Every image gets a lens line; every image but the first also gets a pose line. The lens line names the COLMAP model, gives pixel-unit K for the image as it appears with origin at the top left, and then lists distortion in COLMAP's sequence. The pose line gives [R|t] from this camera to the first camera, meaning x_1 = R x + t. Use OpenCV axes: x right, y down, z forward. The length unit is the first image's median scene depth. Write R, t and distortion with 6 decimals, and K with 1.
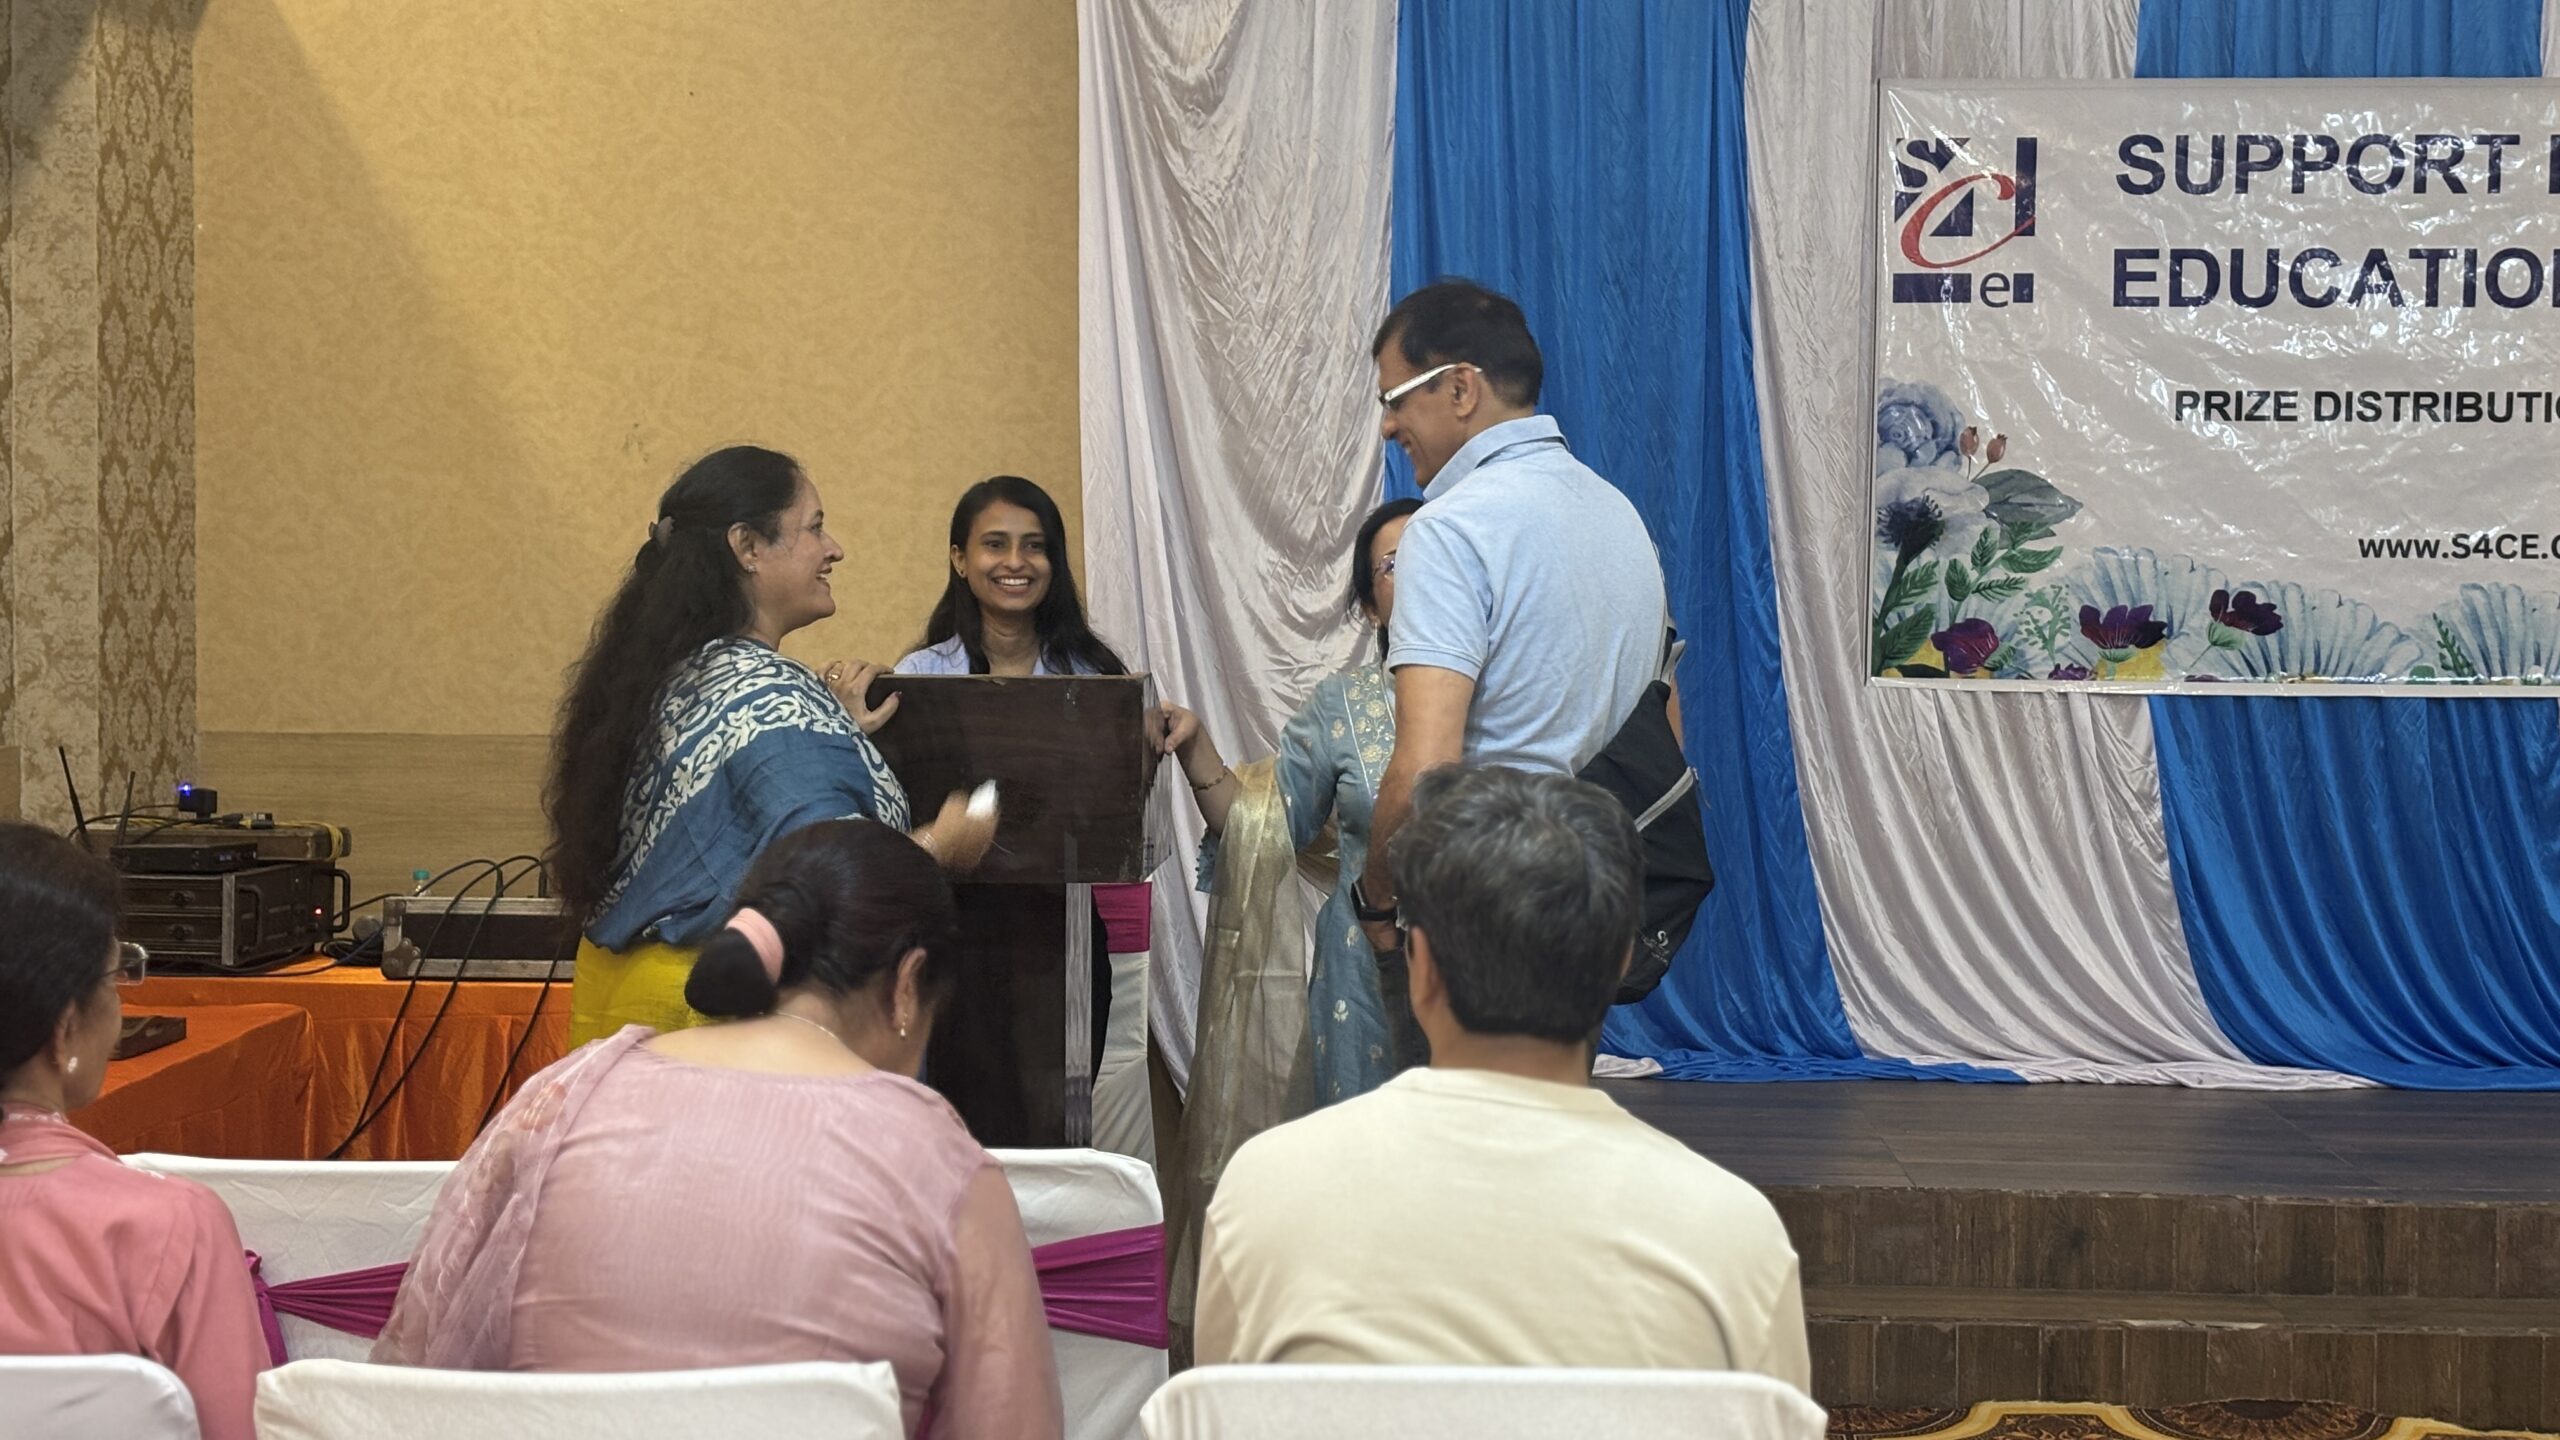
lens RADIAL K [[4012.5, 0, 1275.9], [0, 4012.5, 725.1], [0, 0, 1]] dist [0.109205, 0.000000]
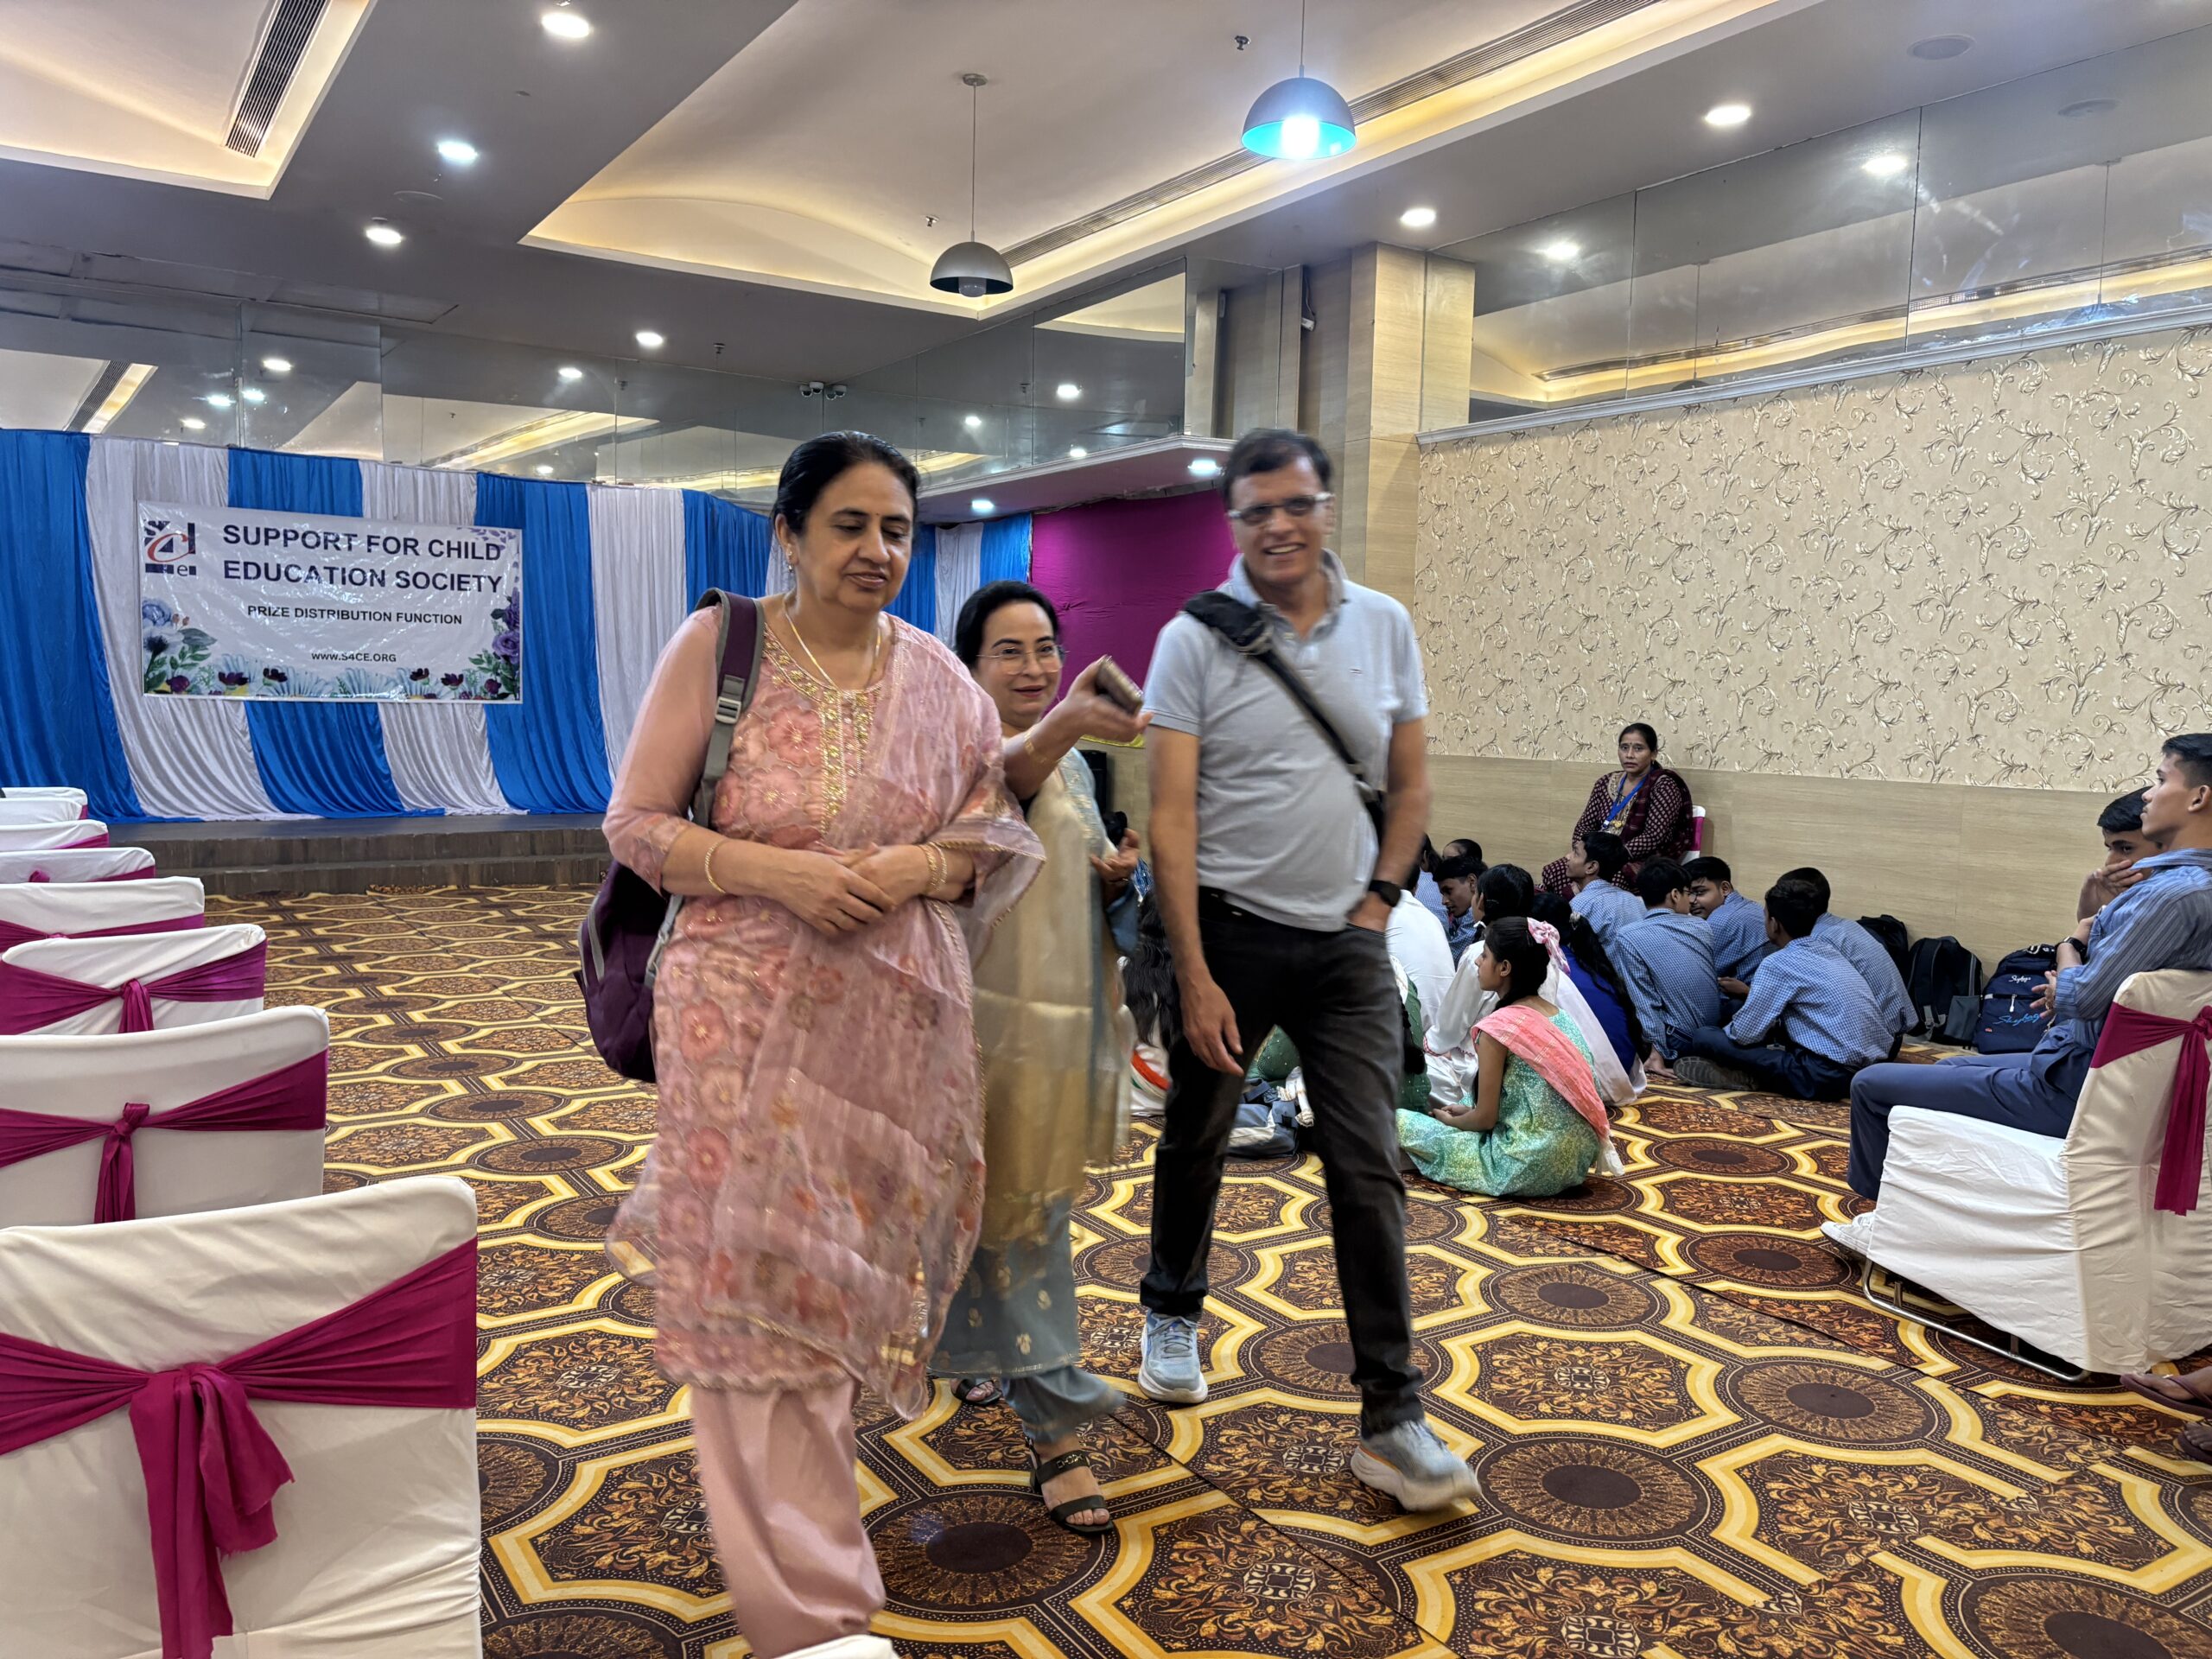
lens RADIAL K [[1677.7, 0, 1107.1], [0, 1677.7, 846.5], [0, 0, 1]] dist [0.037524, -0.010924]
pose [[0.806712, -0.042531, 0.589413, -0.029061], [0.012100, 0.998386, 0.055481, 0.042585], [-0.590821, -0.037626, 0.805925, -0.502637]]
